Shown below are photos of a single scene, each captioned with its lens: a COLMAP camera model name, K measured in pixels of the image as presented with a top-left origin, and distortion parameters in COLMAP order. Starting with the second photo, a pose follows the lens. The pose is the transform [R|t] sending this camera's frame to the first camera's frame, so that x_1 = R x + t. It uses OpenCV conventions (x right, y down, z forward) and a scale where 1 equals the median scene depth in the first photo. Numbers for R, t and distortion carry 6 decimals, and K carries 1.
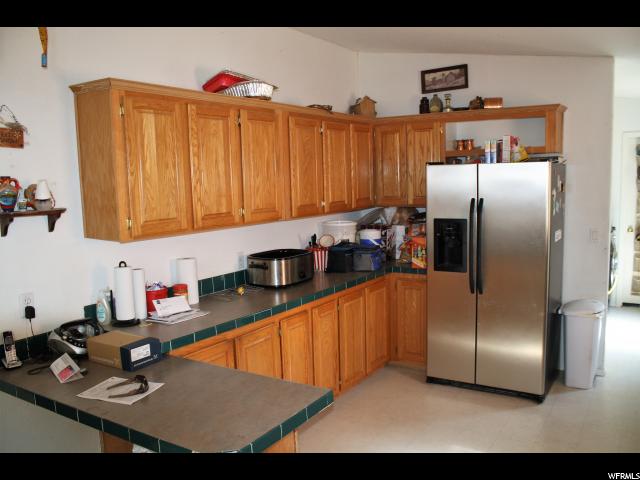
lens RADIAL K [[534.9, 0, 320.5], [0, 534.9, 236.7], [0, 0, 1]] dist [-0.133272, 0.080664]
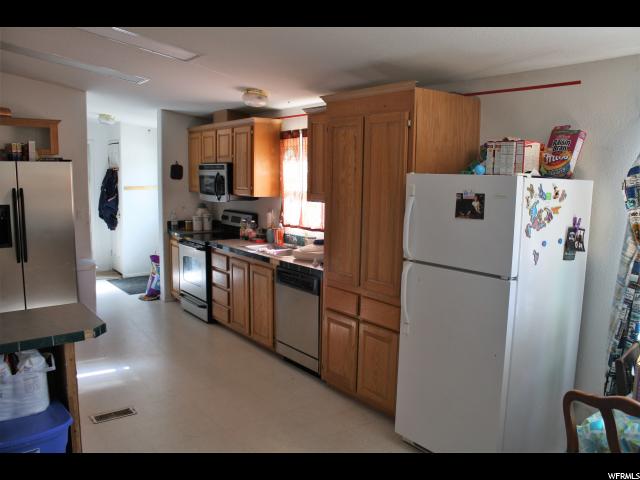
lens RADIAL K [[534.9, 0, 321.7], [0, 534.9, 244.9], [0, 0, 1]] dist [-0.133272, 0.080664]
pose [[0.356894, -0.093628, 0.929441, -0.521007], [0.079836, 0.994381, 0.069514, 0.030782], [-0.930727, 0.049394, 0.362364, -0.116460]]
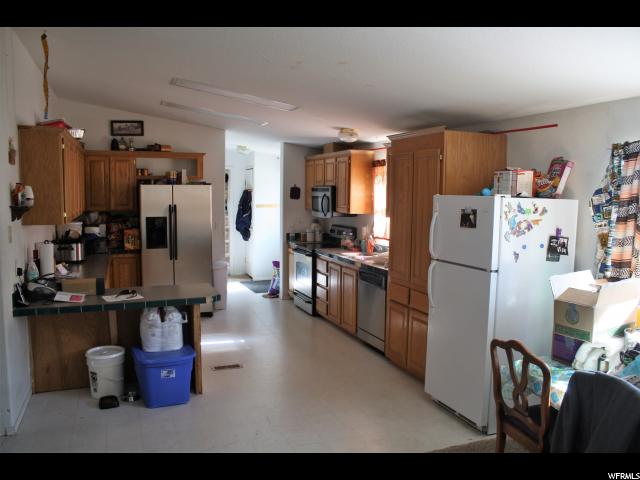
lens RADIAL K [[534.9, 0, 320.6], [0, 534.9, 240.2], [0, 0, 1]] dist [-0.133272, 0.080664]
pose [[0.590205, -0.039581, 0.806282, -0.695113], [0.062309, 0.998051, 0.003385, 0.057781], [-0.804845, 0.048241, 0.591521, -0.350684]]
